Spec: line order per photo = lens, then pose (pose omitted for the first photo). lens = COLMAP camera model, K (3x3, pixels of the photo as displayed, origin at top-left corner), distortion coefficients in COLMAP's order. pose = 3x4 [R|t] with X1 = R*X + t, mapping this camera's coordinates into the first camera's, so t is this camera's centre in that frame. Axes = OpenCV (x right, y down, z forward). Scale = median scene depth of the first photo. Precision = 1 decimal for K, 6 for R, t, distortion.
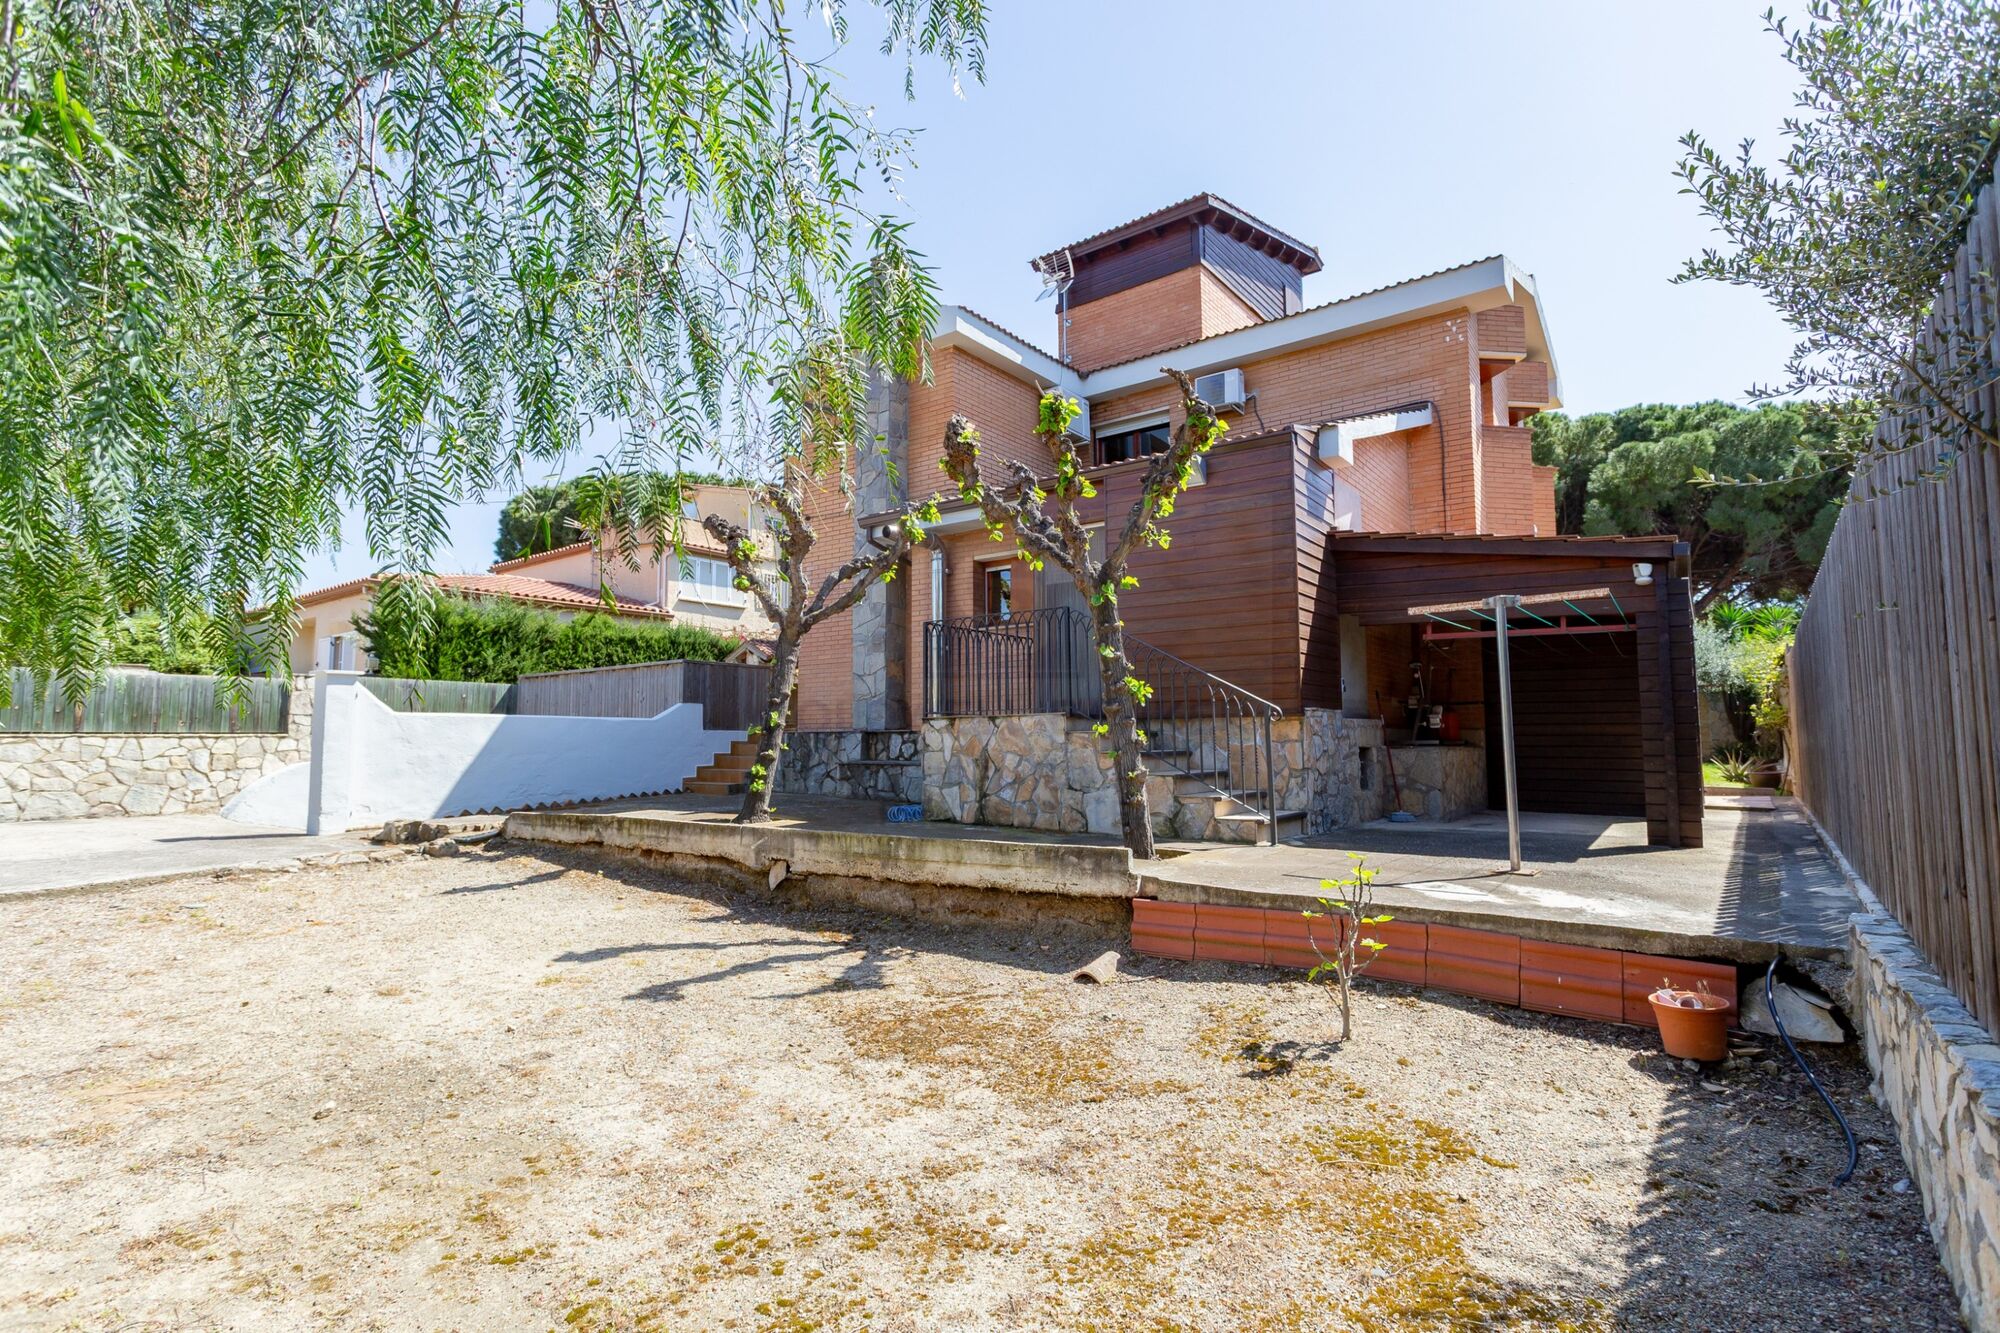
lens RADIAL K [[955.5, 0, 1000.0], [0, 955.5, 666.5], [0, 0, 1]] dist [0.008126, 0.000887]
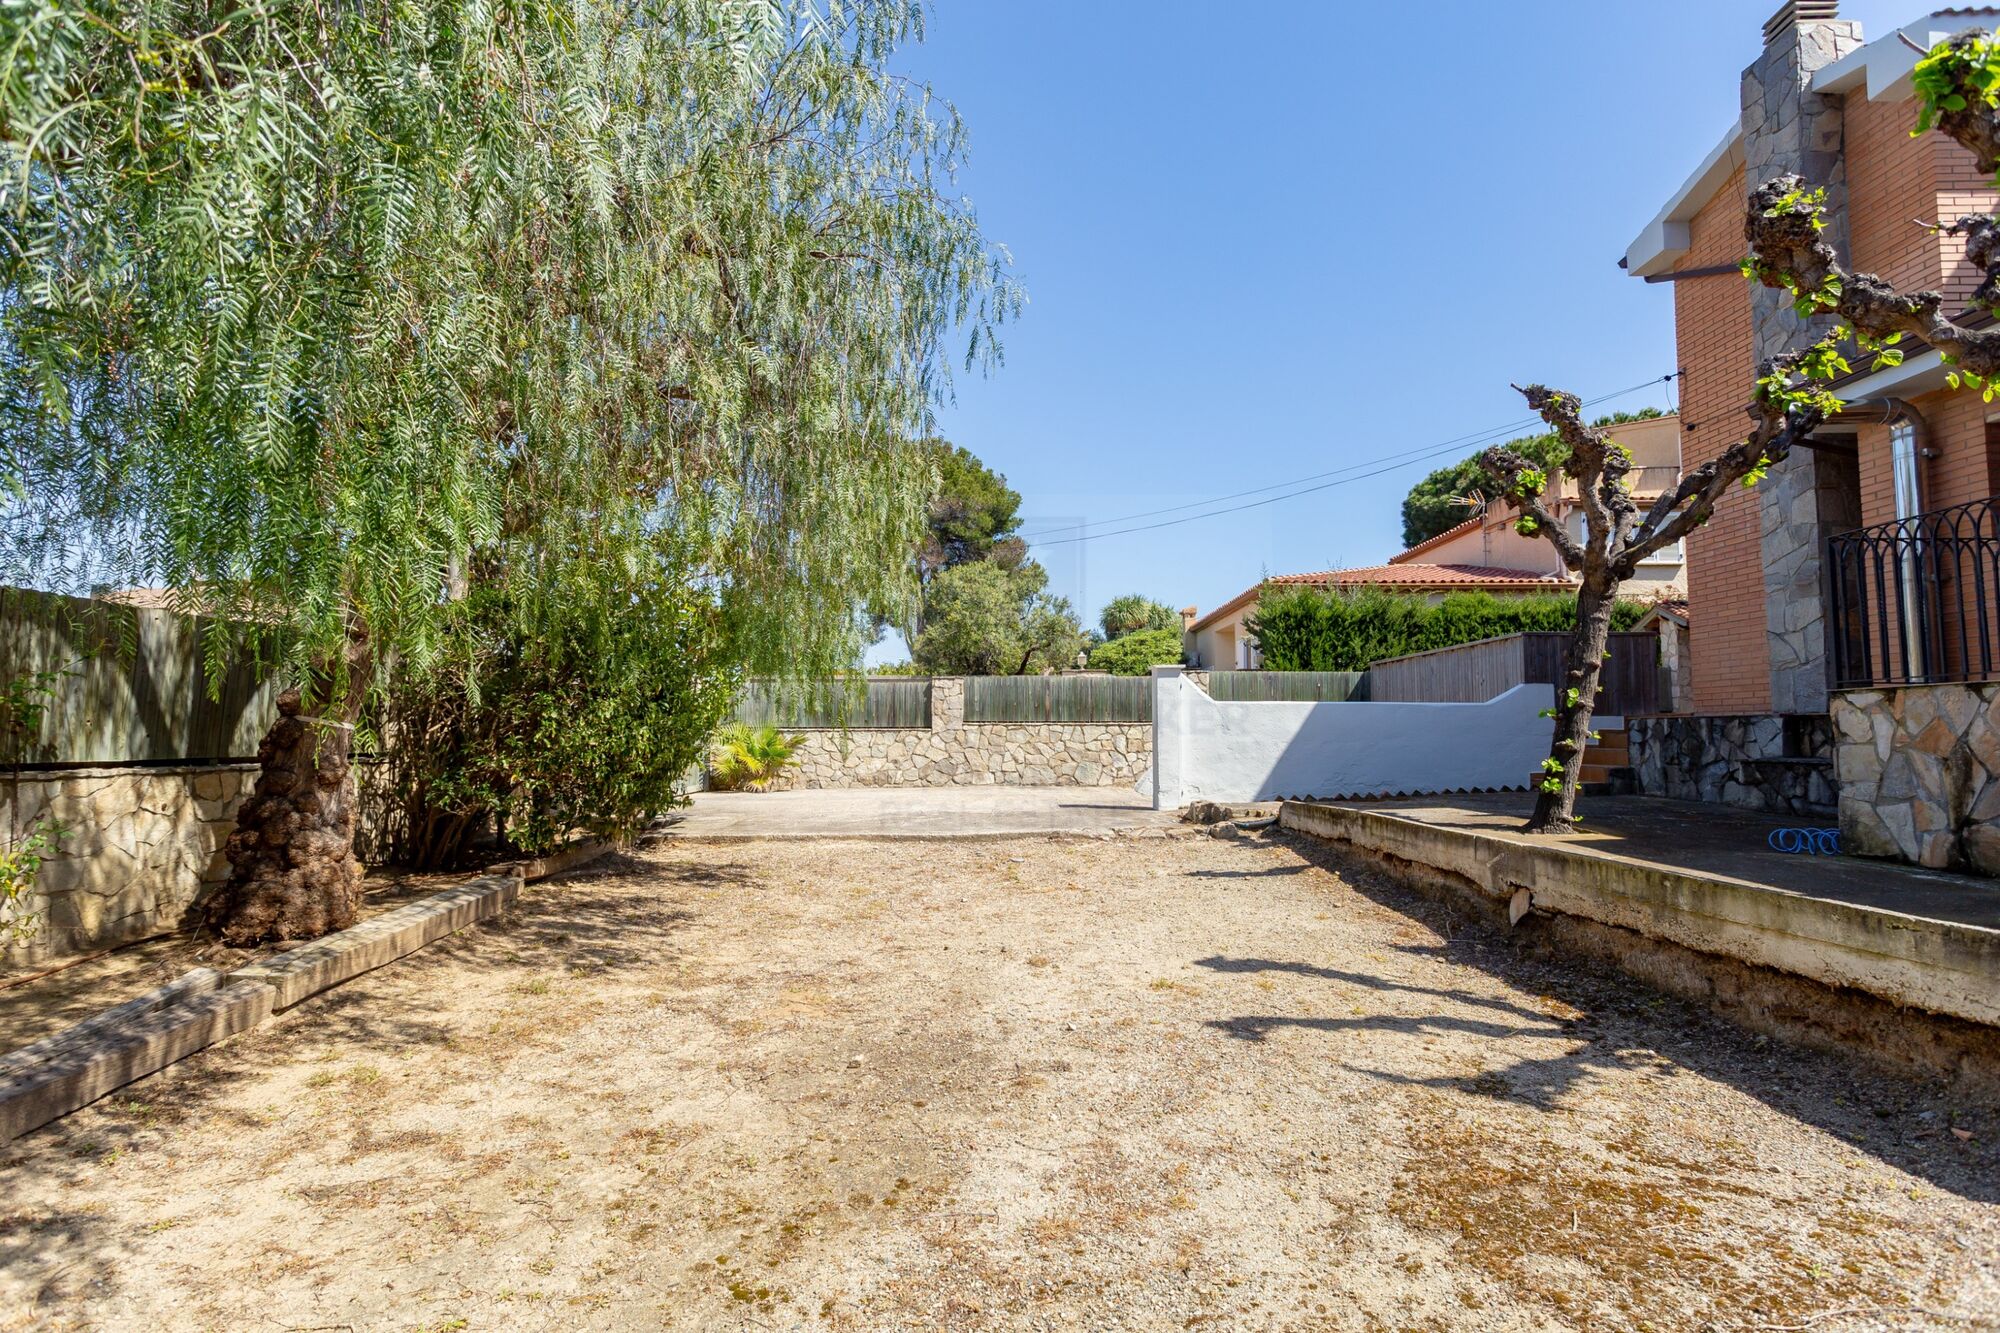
lens RADIAL K [[955.5, 0, 1000.0], [0, 955.5, 666.5], [0, 0, 1]] dist [0.008126, 0.000887]
pose [[0.591108, -0.052589, -0.804876, 0.116341], [0.060000, 0.997974, -0.021141, 0.021081], [0.804358, -0.035796, 0.593066, 0.209583]]
